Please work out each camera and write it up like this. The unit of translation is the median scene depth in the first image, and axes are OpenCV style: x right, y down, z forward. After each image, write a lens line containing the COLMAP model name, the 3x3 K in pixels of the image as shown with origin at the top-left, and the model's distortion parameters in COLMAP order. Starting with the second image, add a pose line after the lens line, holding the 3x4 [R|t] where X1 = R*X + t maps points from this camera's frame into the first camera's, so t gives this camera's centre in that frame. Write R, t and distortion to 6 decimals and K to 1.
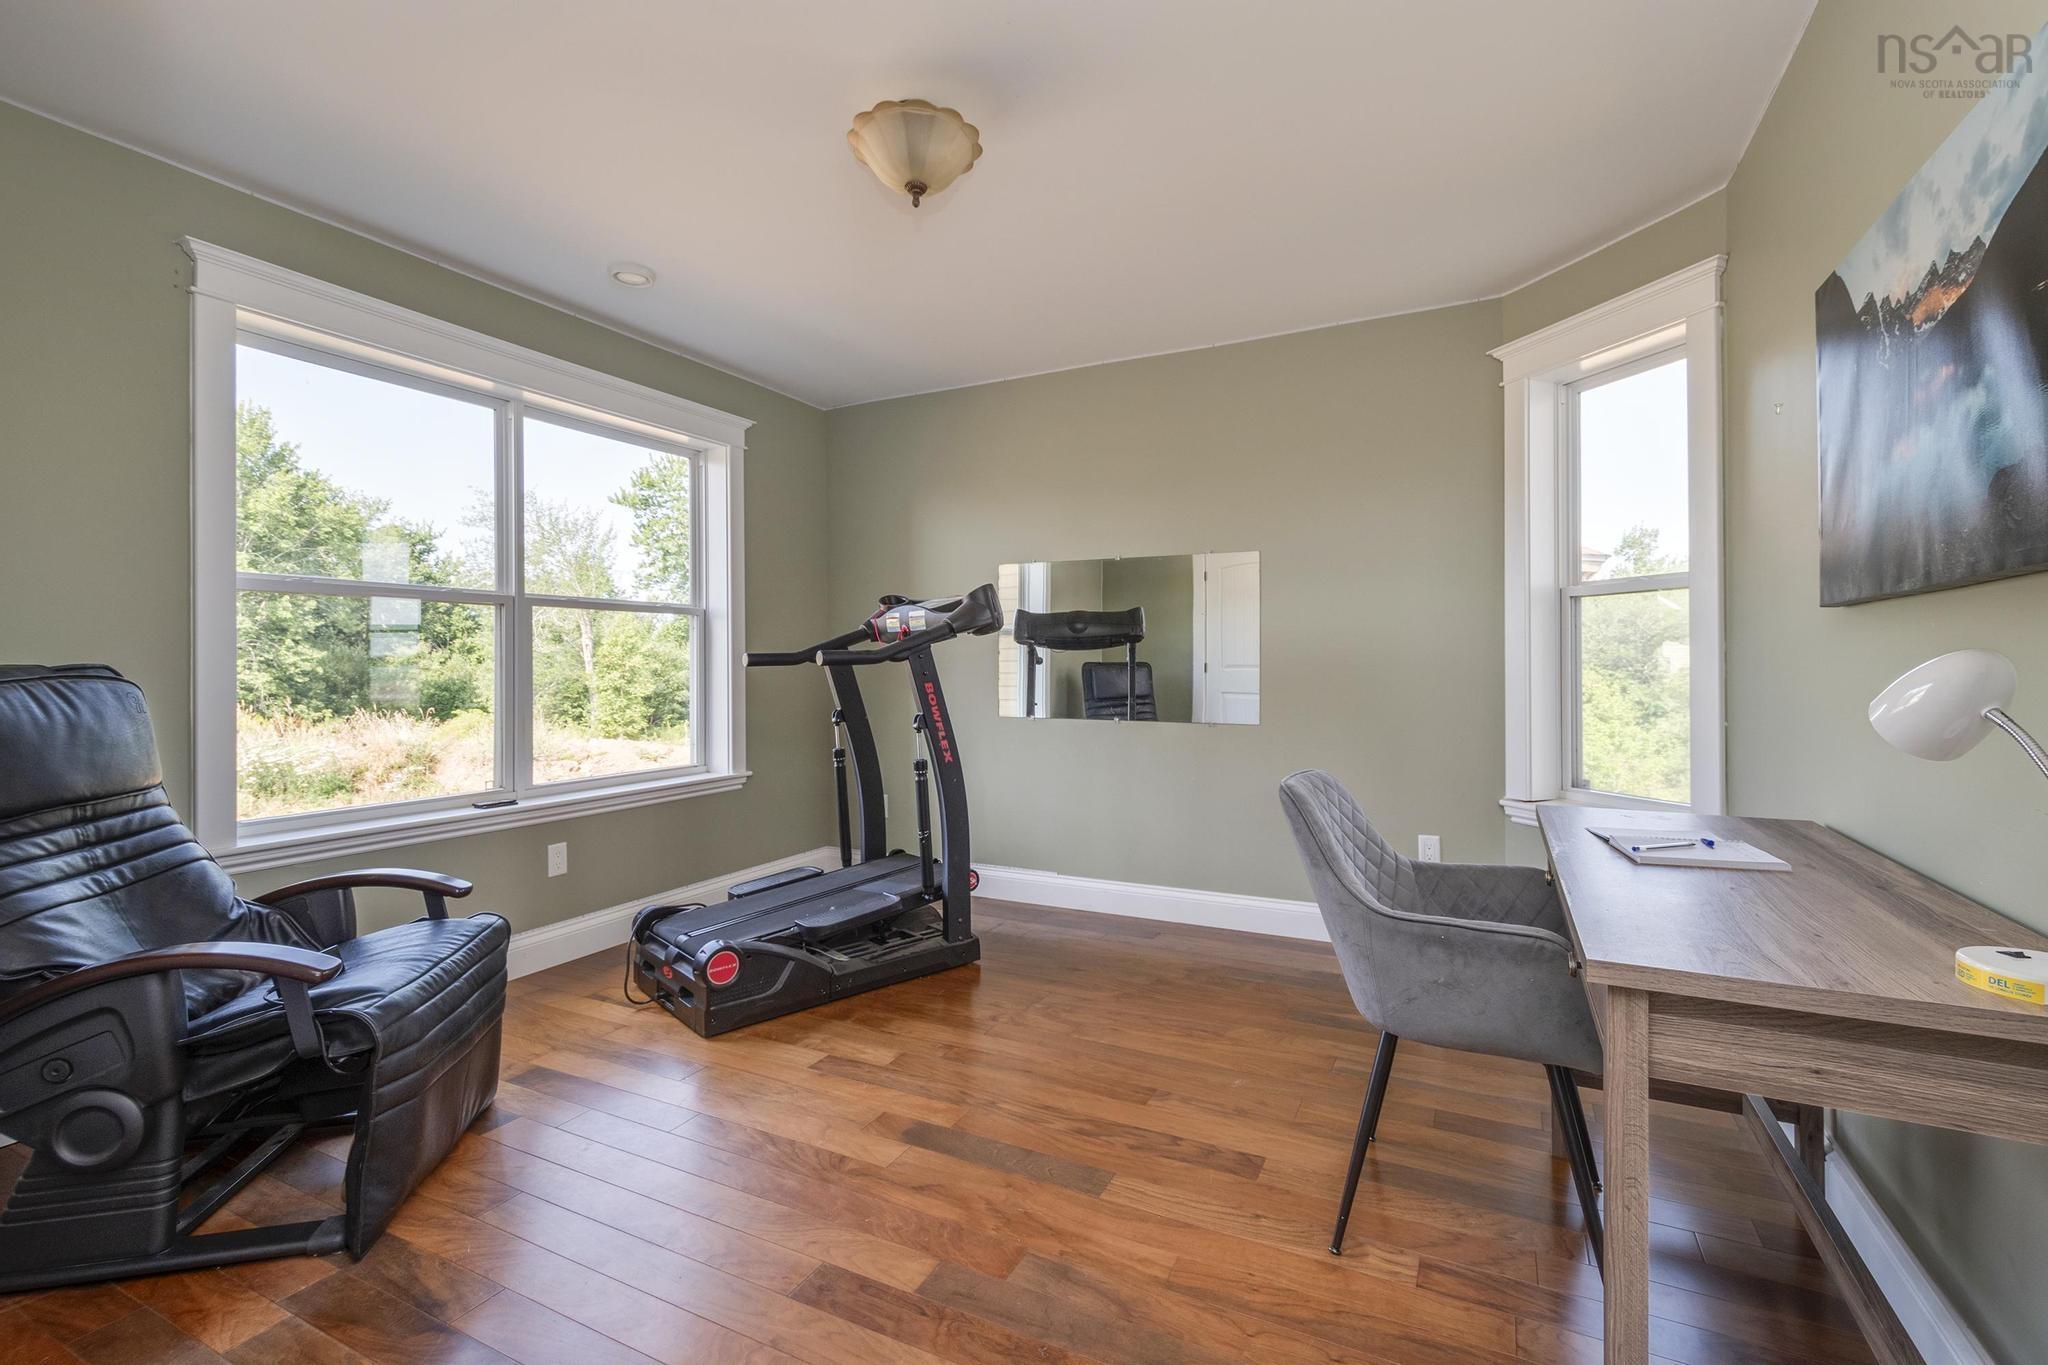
lens RADIAL K [[911.3, 0, 1031.2], [0, 911.3, 655.3], [0, 0, 1]] dist [0.008980, -0.000446]
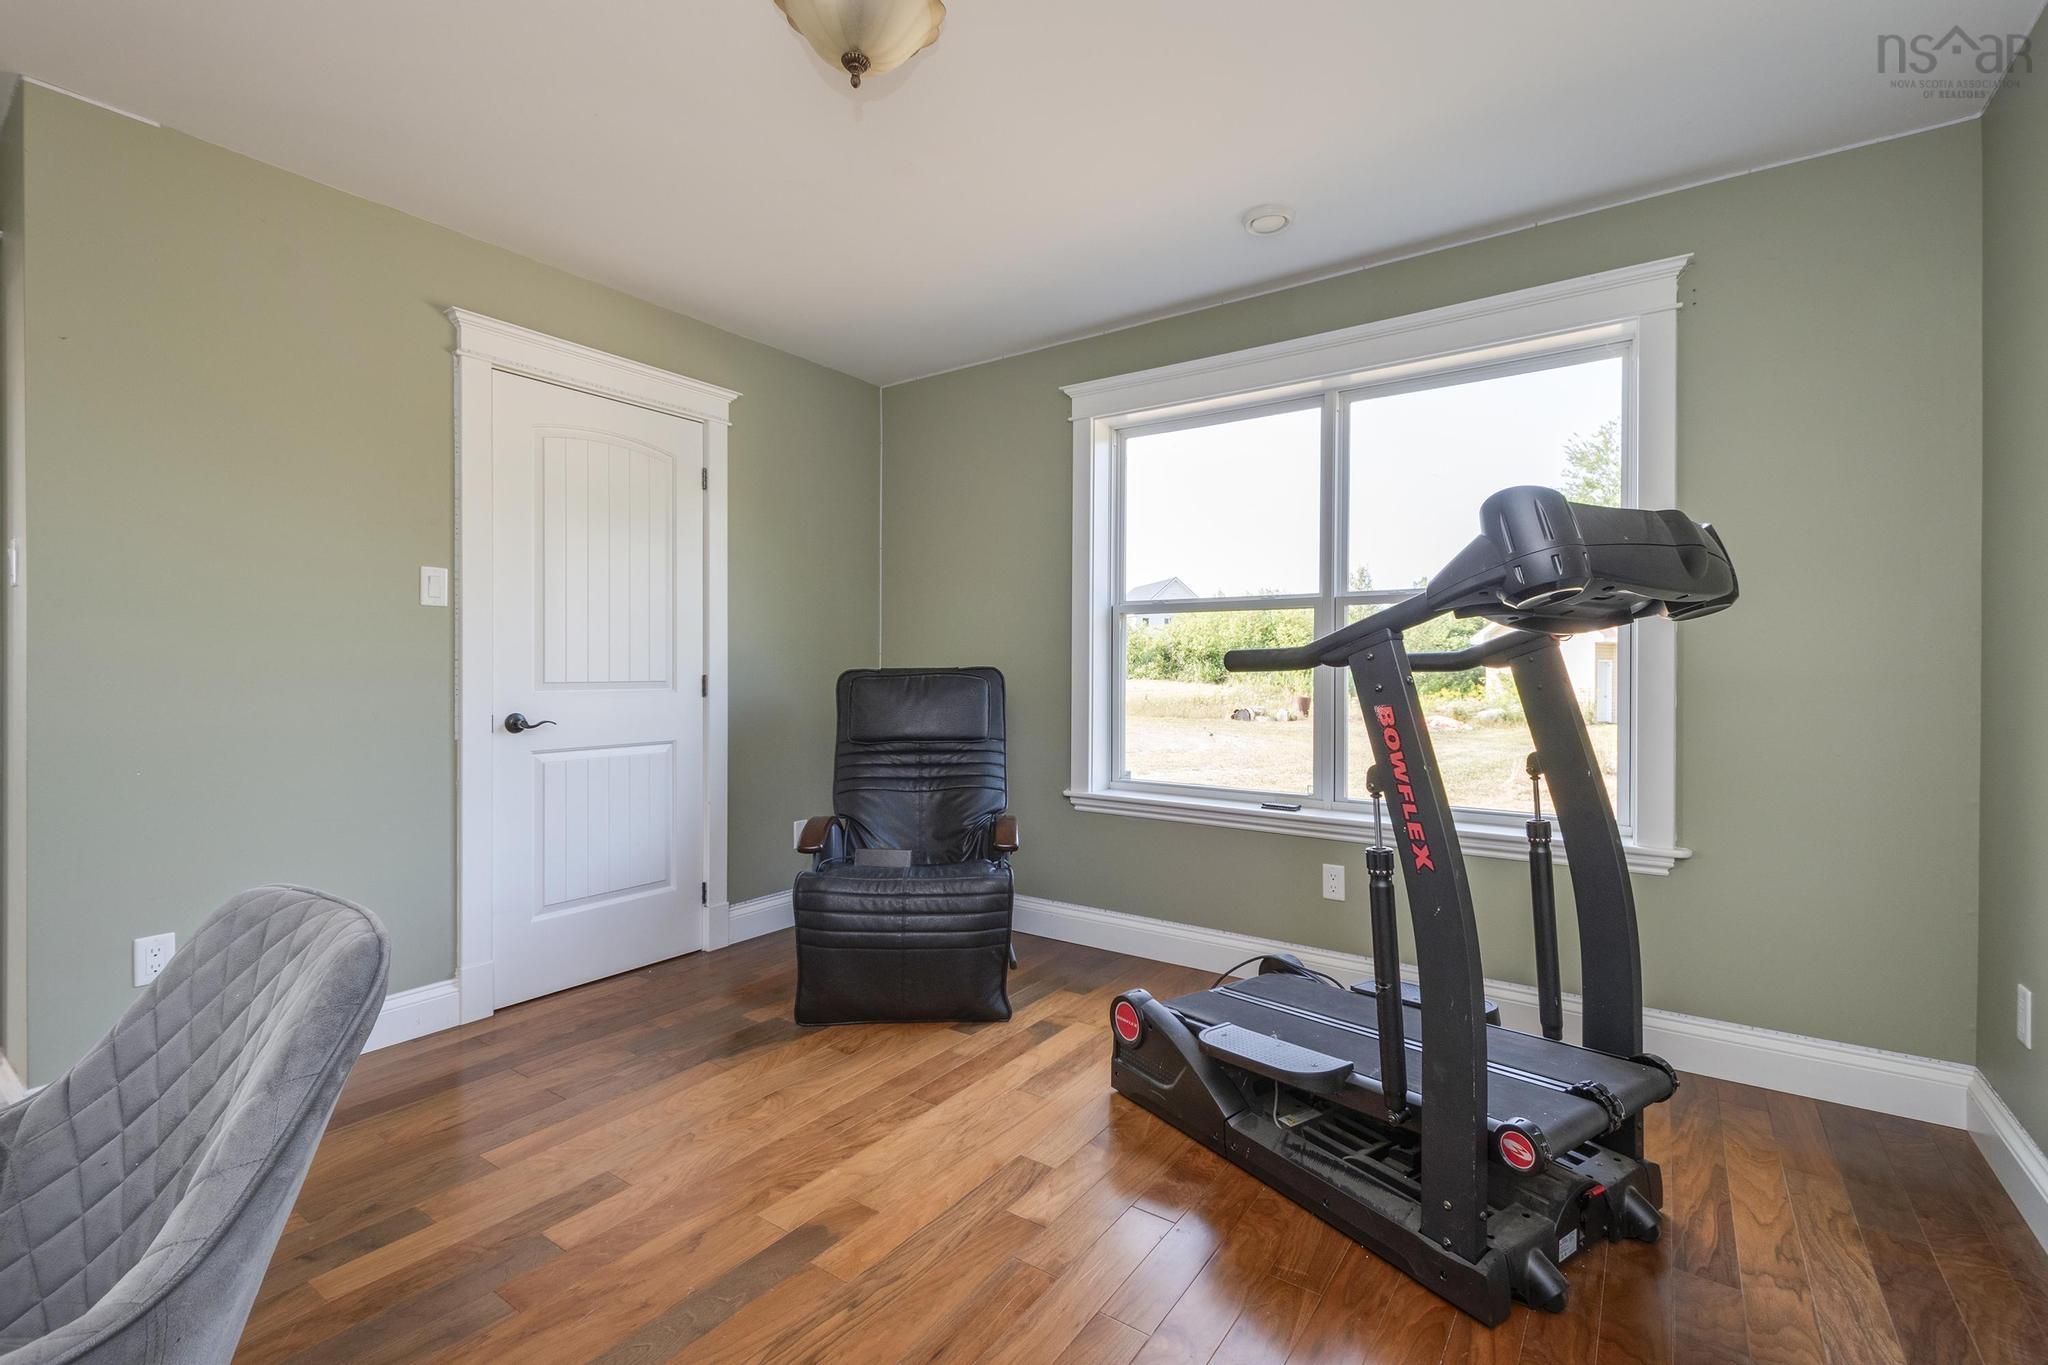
lens RADIAL K [[902.2, 0, 1034.0], [0, 902.2, 668.3], [0, 0, 1]] dist [0.011511, -0.000245]
pose [[-0.142329, 0.005528, -0.989804, 0.469472], [0.009403, 0.999947, 0.004233, 0.004031], [0.989775, -0.008704, -0.142373, 0.940360]]
